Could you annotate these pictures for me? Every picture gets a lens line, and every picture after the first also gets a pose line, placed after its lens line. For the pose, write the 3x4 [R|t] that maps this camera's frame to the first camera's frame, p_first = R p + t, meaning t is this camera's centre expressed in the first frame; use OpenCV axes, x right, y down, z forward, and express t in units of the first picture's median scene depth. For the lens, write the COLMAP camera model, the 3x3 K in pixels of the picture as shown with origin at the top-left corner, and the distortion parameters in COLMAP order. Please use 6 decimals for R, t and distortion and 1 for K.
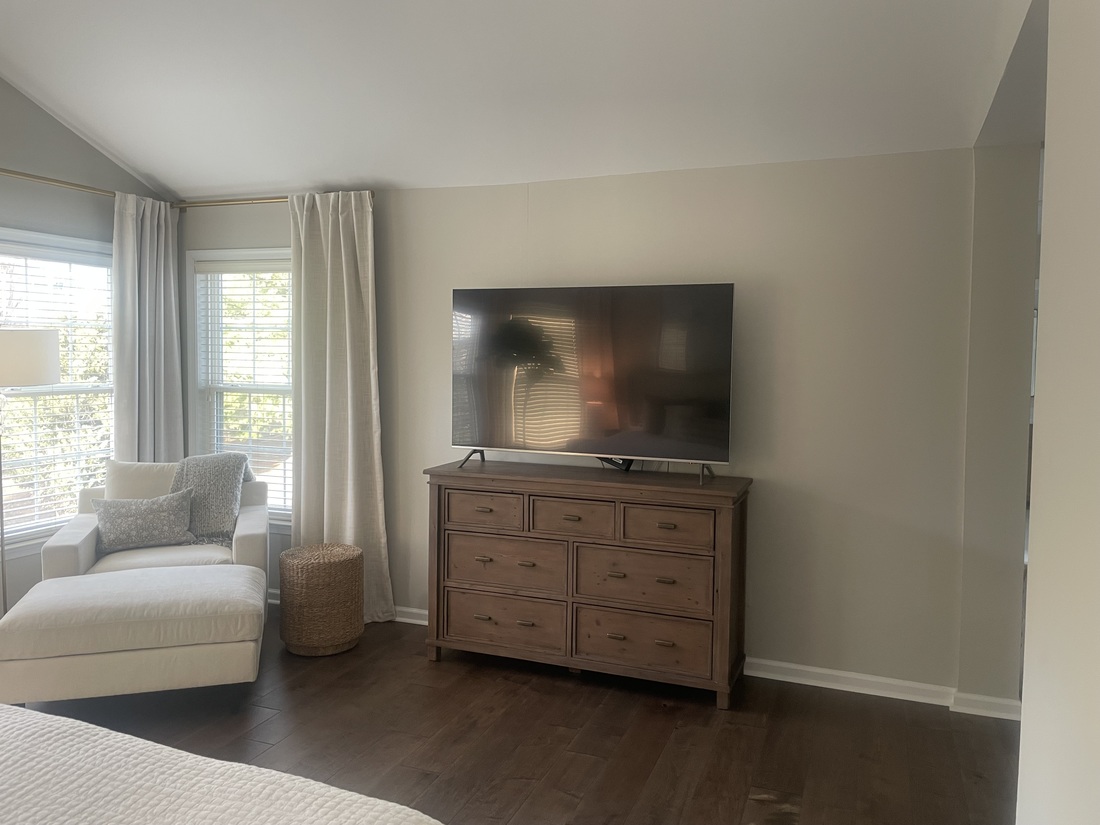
lens RADIAL K [[832.6, 0, 550.0], [0, 832.6, 408.1], [0, 0, 1]] dist [0.085404, -0.123589]
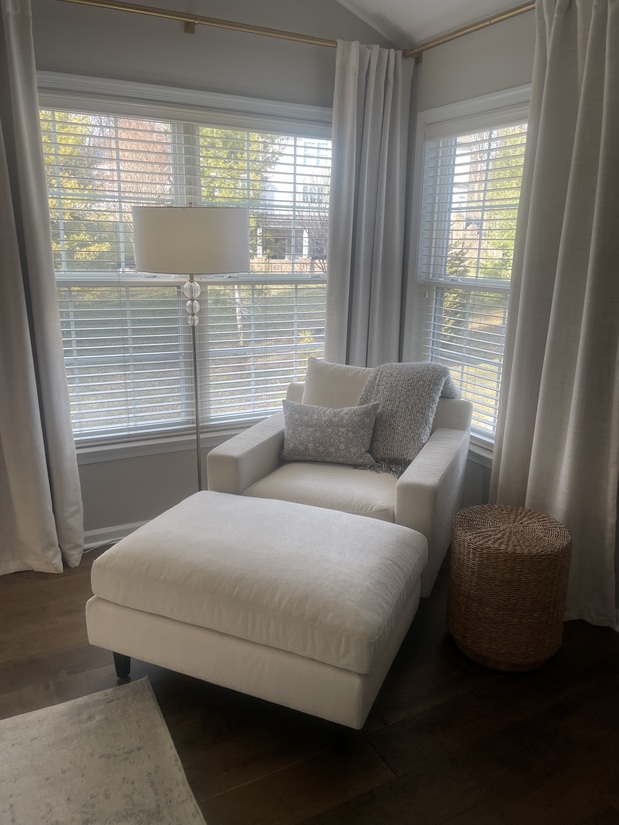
lens RADIAL K [[624.5, 0, 308.6], [0, 624.5, 407.3], [0, 0, 1]] dist [0.085404, -0.123589]
pose [[0.760615, 0.165773, -0.627681, -0.080046], [-0.051225, 0.979160, 0.196526, -0.020855], [0.647179, -0.117328, 0.753255, 0.473309]]
